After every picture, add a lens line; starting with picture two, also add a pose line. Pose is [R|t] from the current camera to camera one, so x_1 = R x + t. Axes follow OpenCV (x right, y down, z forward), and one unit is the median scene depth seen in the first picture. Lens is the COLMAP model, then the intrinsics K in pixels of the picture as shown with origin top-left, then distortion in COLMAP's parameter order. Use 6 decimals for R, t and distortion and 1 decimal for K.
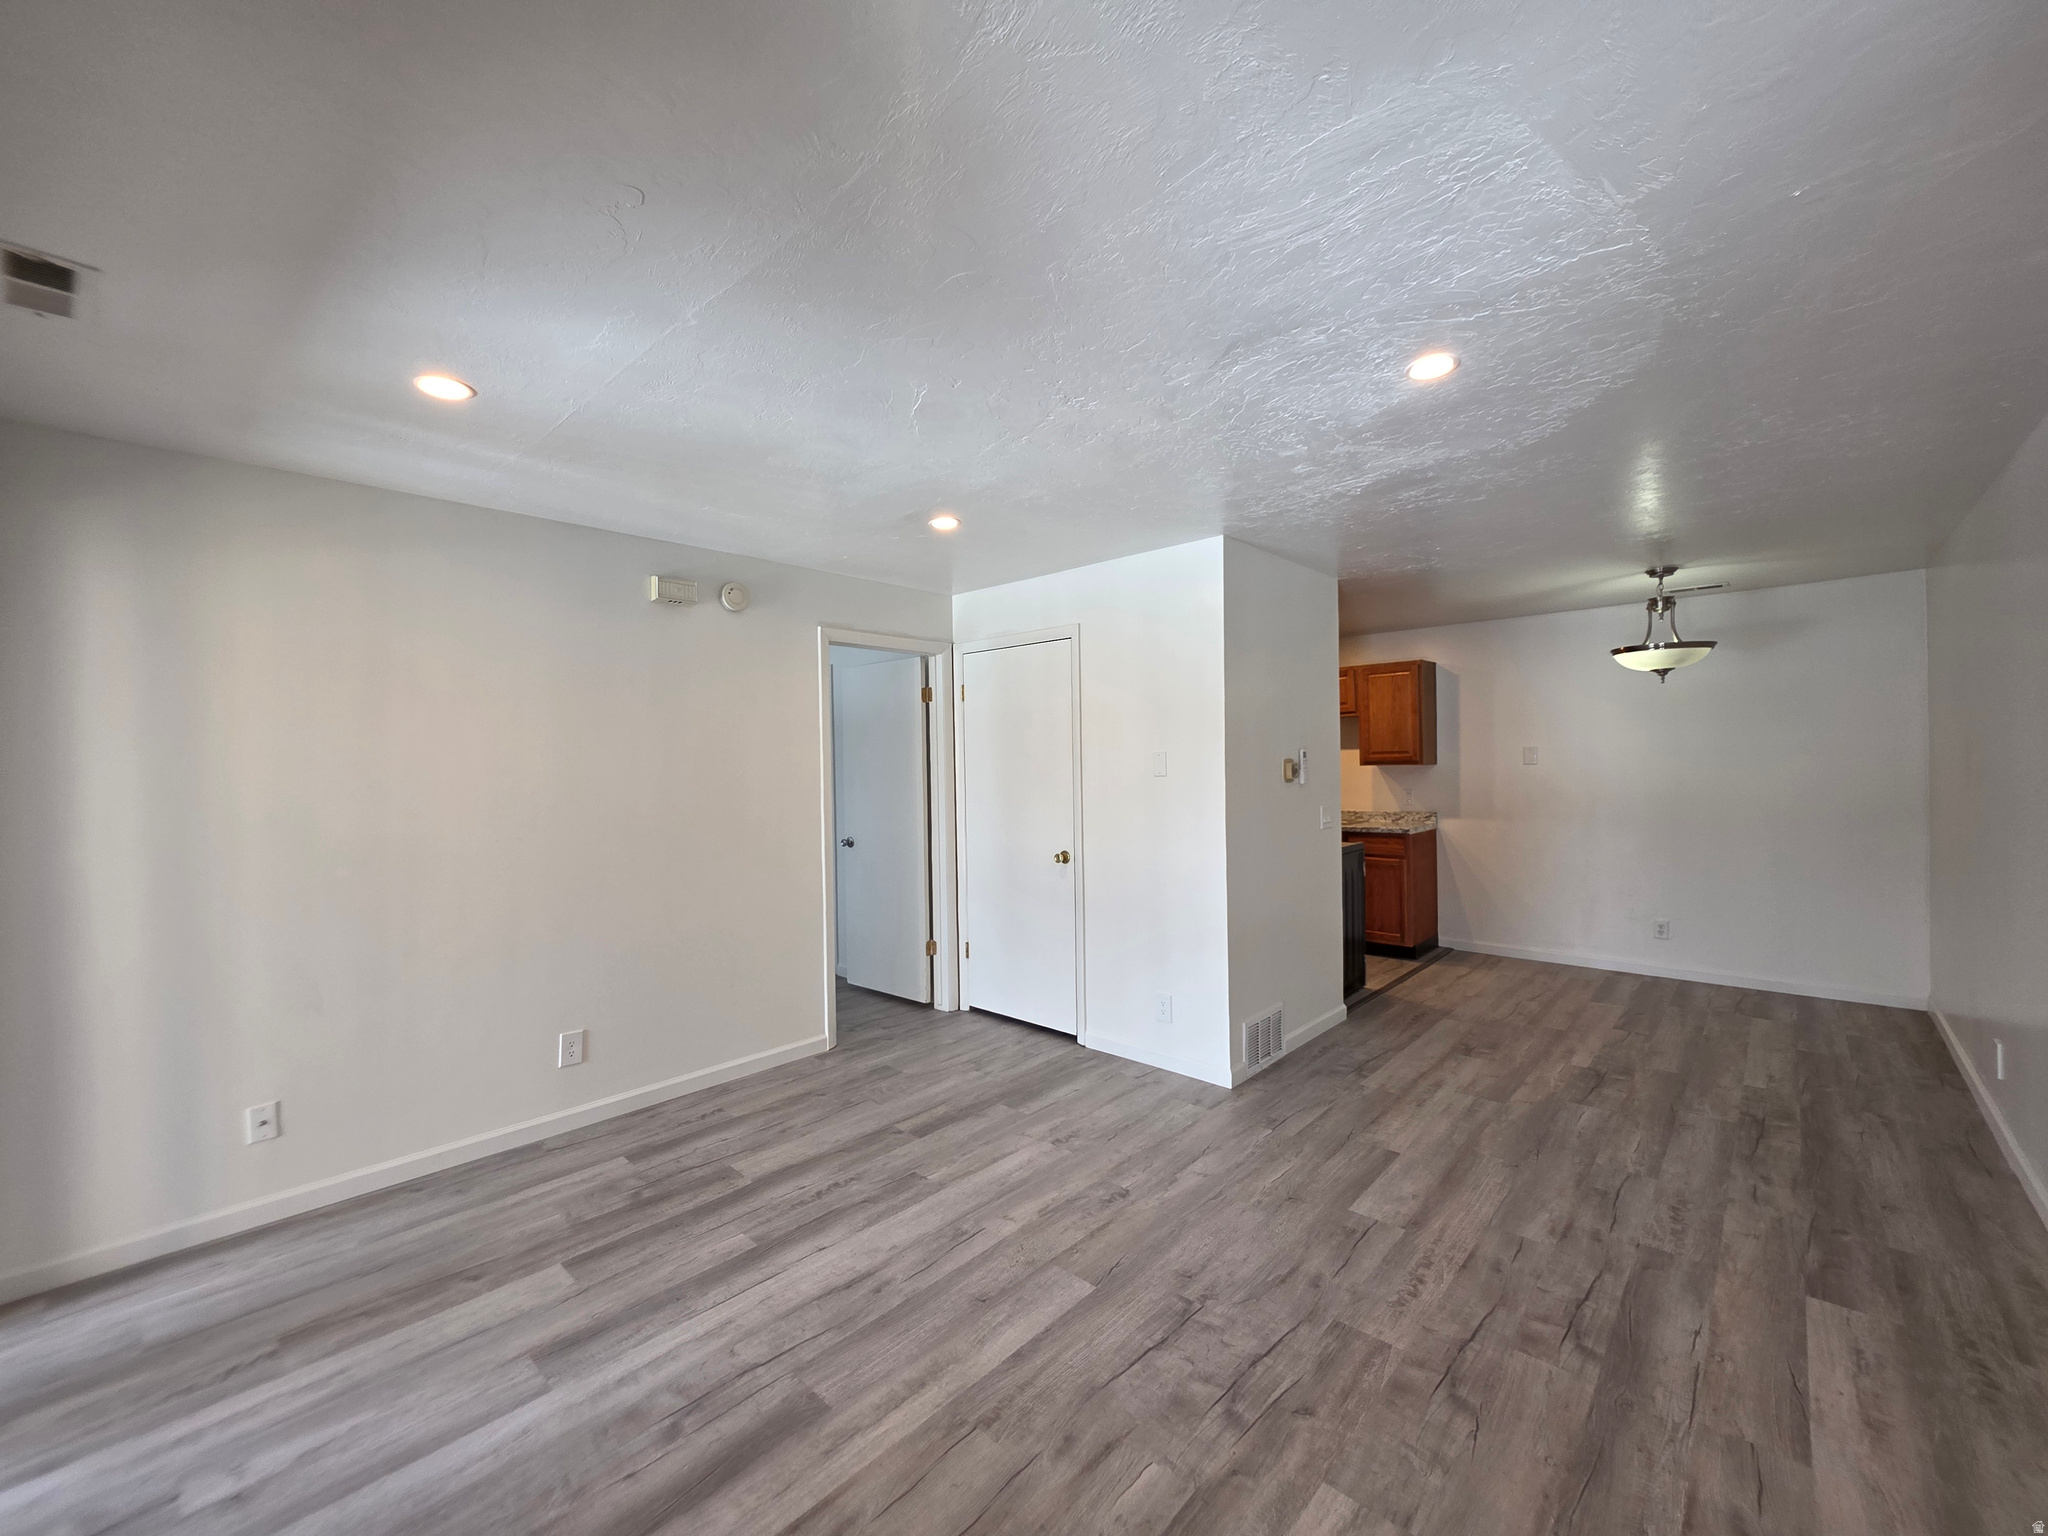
lens RADIAL K [[826.0, 0, 1016.3], [0, 826.0, 764.8], [0, 0, 1]] dist [-0.000892, 0.000451]
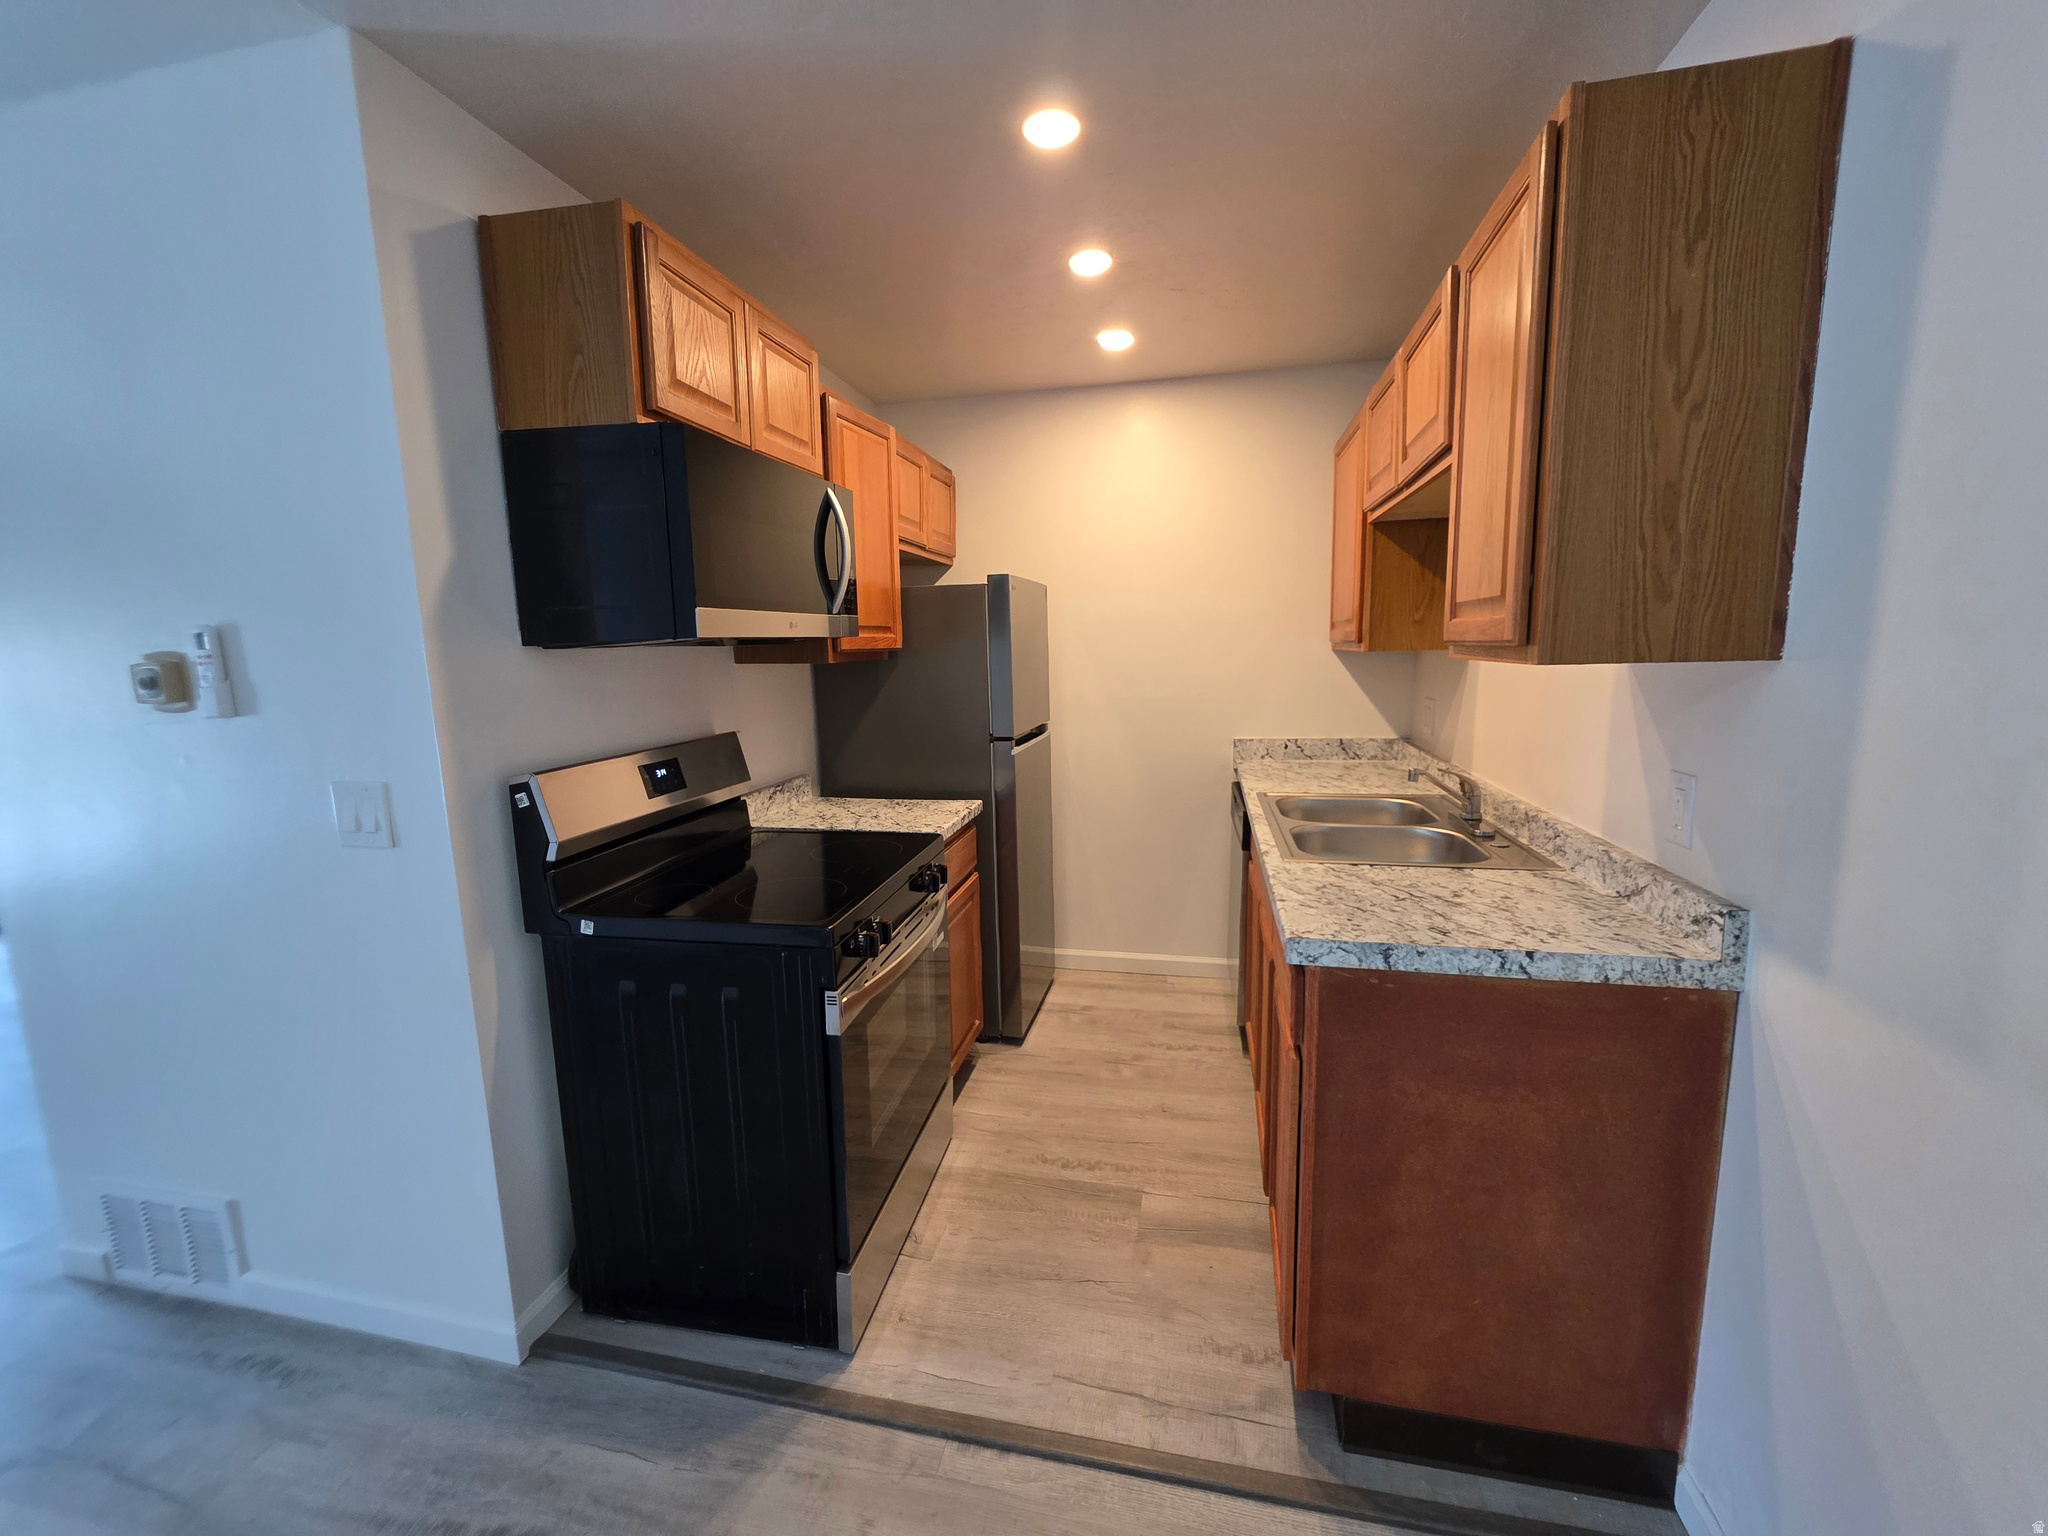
lens RADIAL K [[826.0, 0, 1018.9], [0, 826.0, 761.9], [0, 0, 1]] dist [-0.000892, 0.000451]
pose [[0.512030, 0.125142, -0.849803, 1.138592], [0.008777, 0.988517, 0.150858, -0.015626], [0.858922, -0.084703, 0.505052, 1.478567]]
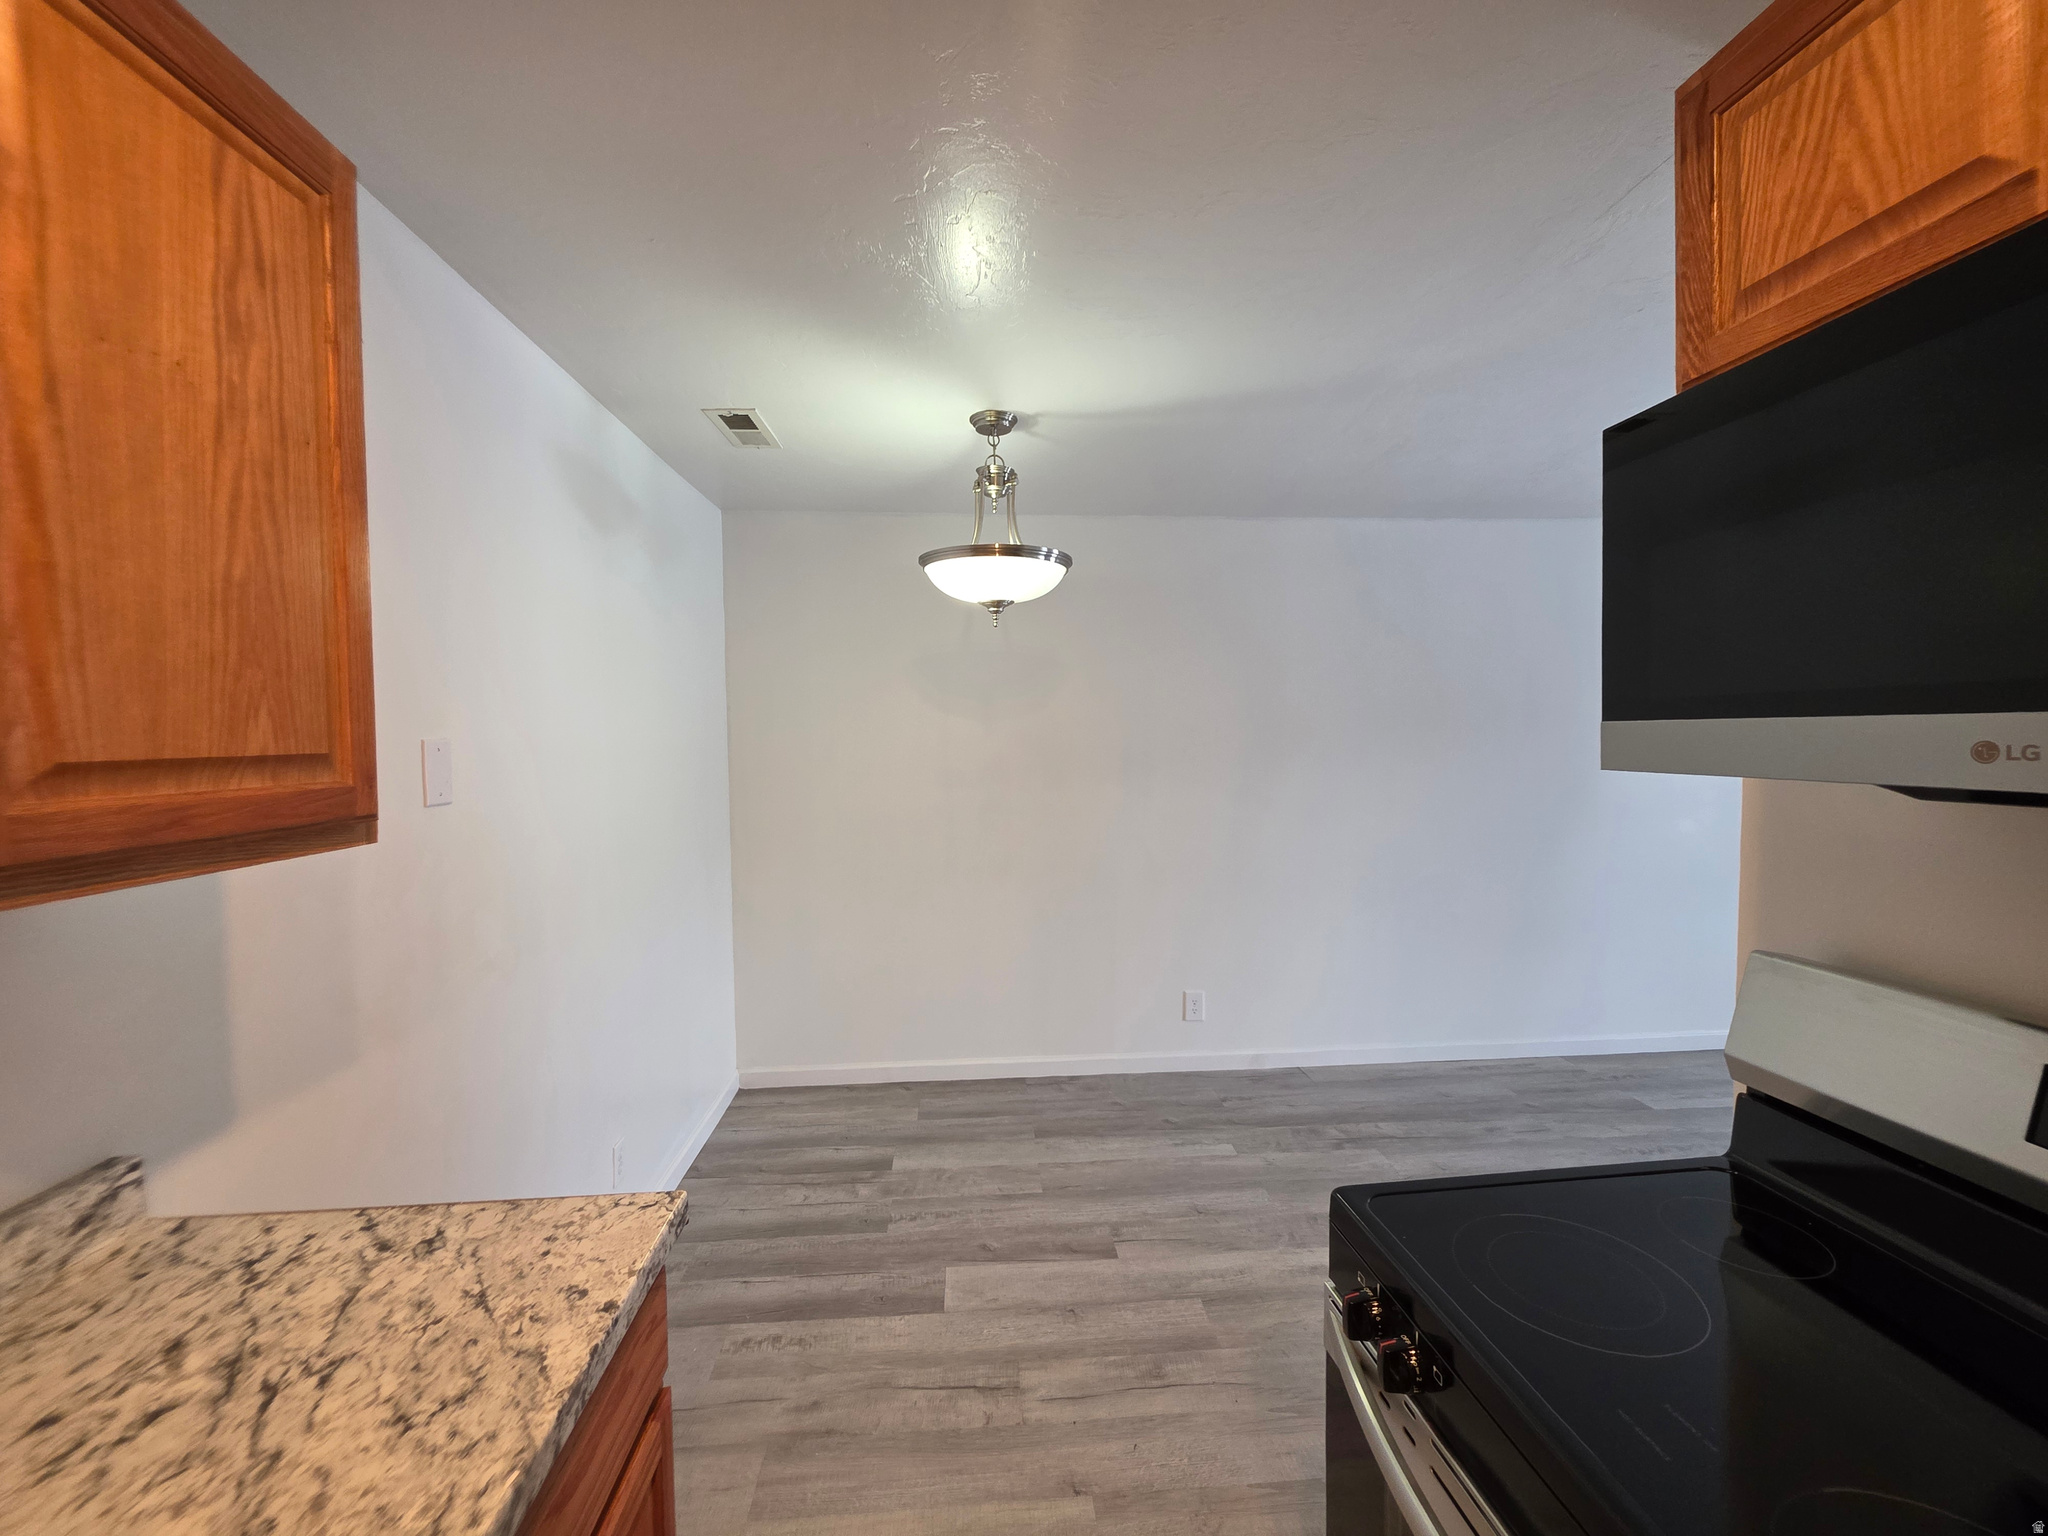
lens RADIAL K [[826.0, 0, 1024.4], [0, 826.0, 781.6], [0, 0, 1]] dist [-0.000892, 0.000451]
pose [[-0.740077, -0.023627, 0.672107, 0.556964], [0.019233, 0.998230, 0.056270, -0.034887], [-0.672247, 0.054571, -0.738312, 1.938666]]
